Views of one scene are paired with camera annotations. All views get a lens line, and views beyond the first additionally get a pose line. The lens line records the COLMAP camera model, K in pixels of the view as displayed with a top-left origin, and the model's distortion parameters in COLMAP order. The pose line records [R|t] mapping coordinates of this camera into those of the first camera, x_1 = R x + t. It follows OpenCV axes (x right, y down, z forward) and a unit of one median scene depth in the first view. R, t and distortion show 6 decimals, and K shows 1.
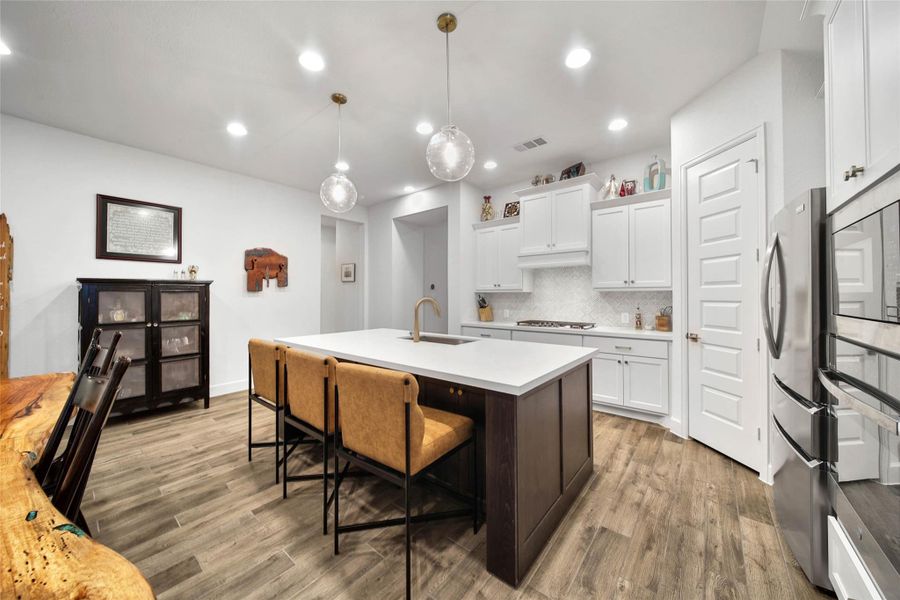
lens RADIAL K [[324.9, 0, 445.9], [0, 324.9, 293.3], [0, 0, 1]] dist [0.002739, -0.000044]
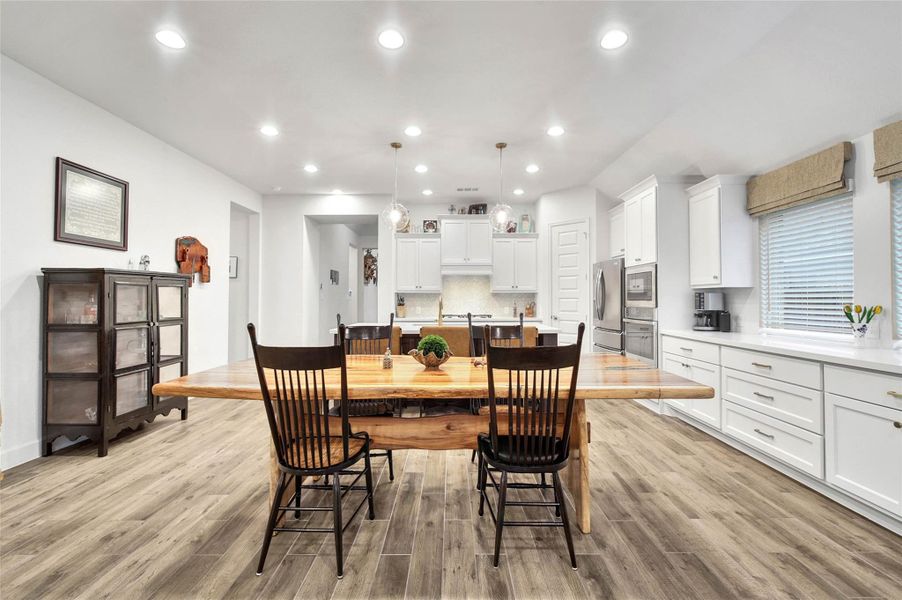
lens RADIAL K [[408.3, 0, 453.1], [0, 408.3, 290.4], [0, 0, 1]] dist [0.002267, 0.000095]
pose [[0.763088, 0.017838, 0.646049, -0.862357], [-0.009574, 0.999821, -0.016298, 0.014672], [-0.646224, 0.006252, 0.763122, -0.300446]]
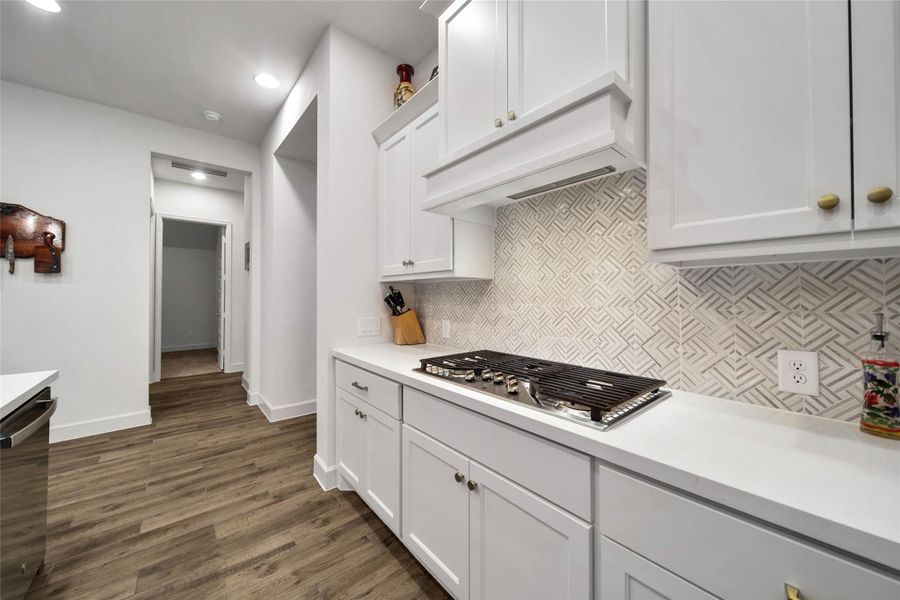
lens RADIAL K [[324.9, 0, 450.6], [0, 324.9, 295.0], [0, 0, 1]] dist [0.002739, -0.000044]
pose [[0.985700, -0.000122, -0.168508, 0.330421], [0.001953, 0.999941, 0.010704, 0.014400], [0.168497, -0.010880, 0.985642, 0.700885]]
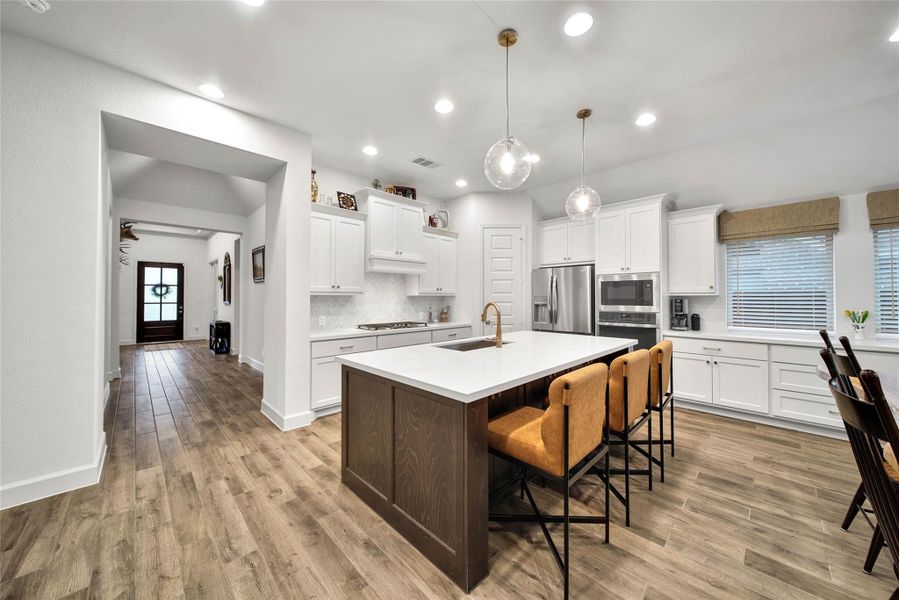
lens RADIAL K [[324.5, 0, 451.7], [0, 324.5, 294.4], [0, 0, 1]] dist [0.002739, -0.000044]
pose [[0.076258, 0.014666, 0.996980, -0.760583], [-0.012304, 0.999830, -0.013767, 0.003942], [-0.997012, -0.011217, 0.076425, 0.752999]]
